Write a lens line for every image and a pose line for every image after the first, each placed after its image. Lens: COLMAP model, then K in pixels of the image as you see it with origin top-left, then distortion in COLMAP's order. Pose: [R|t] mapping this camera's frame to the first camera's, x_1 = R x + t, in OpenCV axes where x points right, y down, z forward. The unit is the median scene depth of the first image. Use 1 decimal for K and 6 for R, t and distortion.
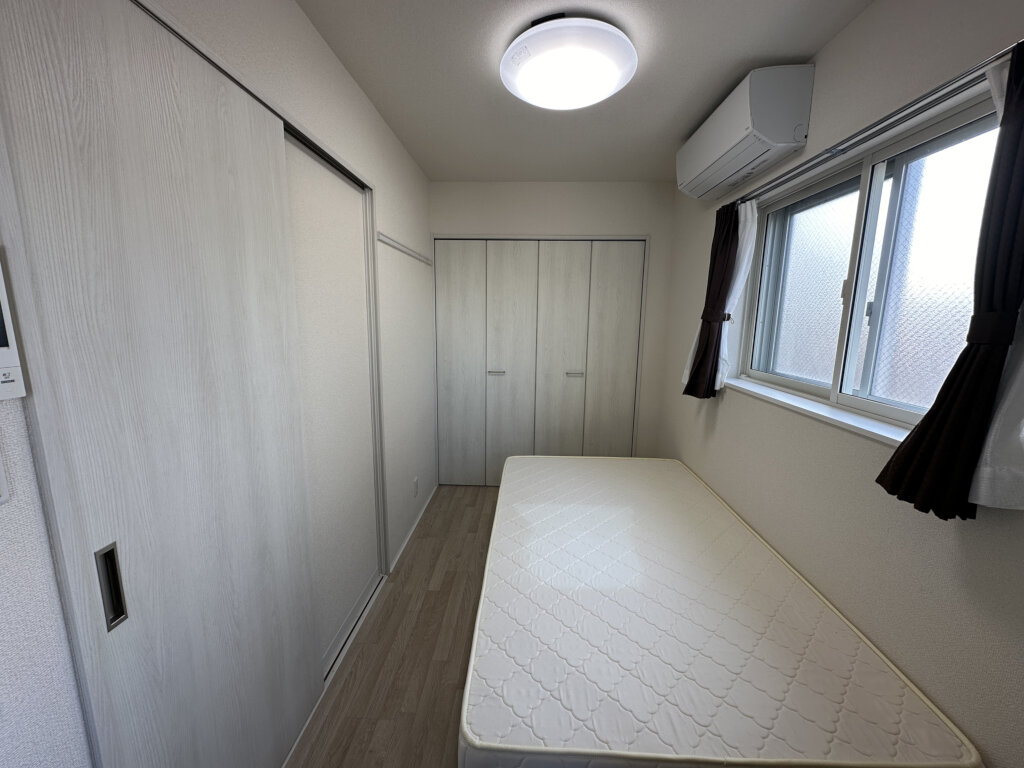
lens RADIAL K [[407.9, 0, 512.0], [0, 407.9, 384.0], [0, 0, 1]] dist [-0.000995, 0.000060]
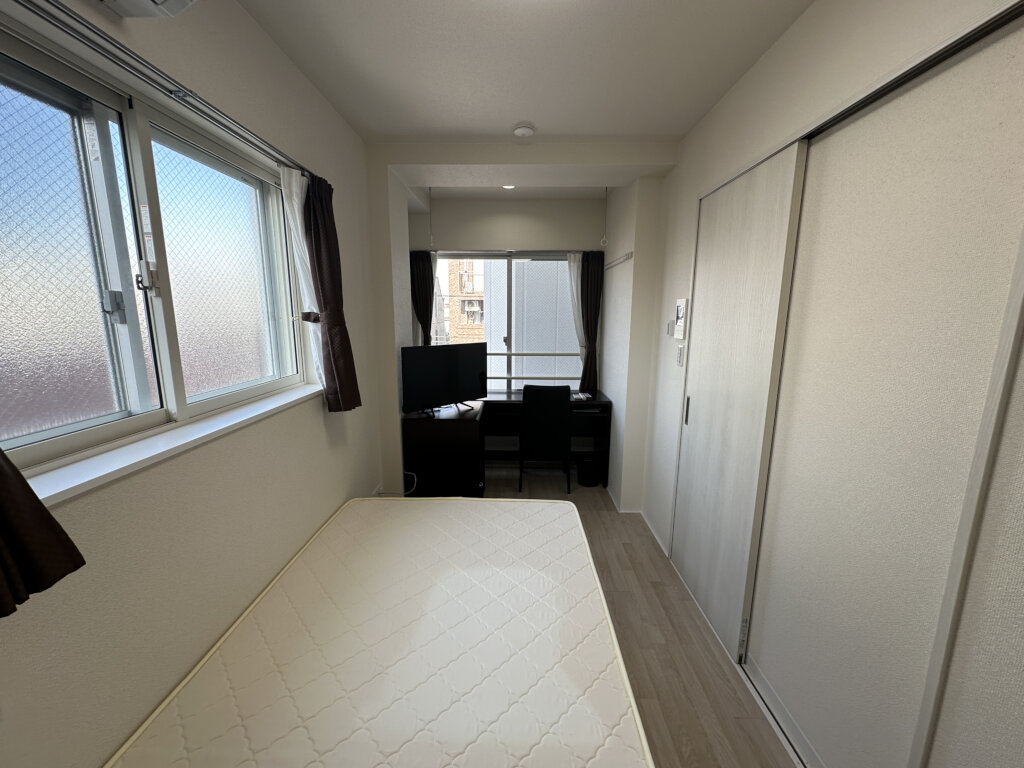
lens RADIAL K [[407.9, 0, 512.0], [0, 407.9, 384.0], [0, 0, 1]] dist [-0.000995, 0.000060]
pose [[-0.999529, -0.013013, -0.027781, 0.137323], [-0.021613, 0.941384, 0.336643, -0.240734], [0.021772, 0.337085, -0.941222, 1.386464]]
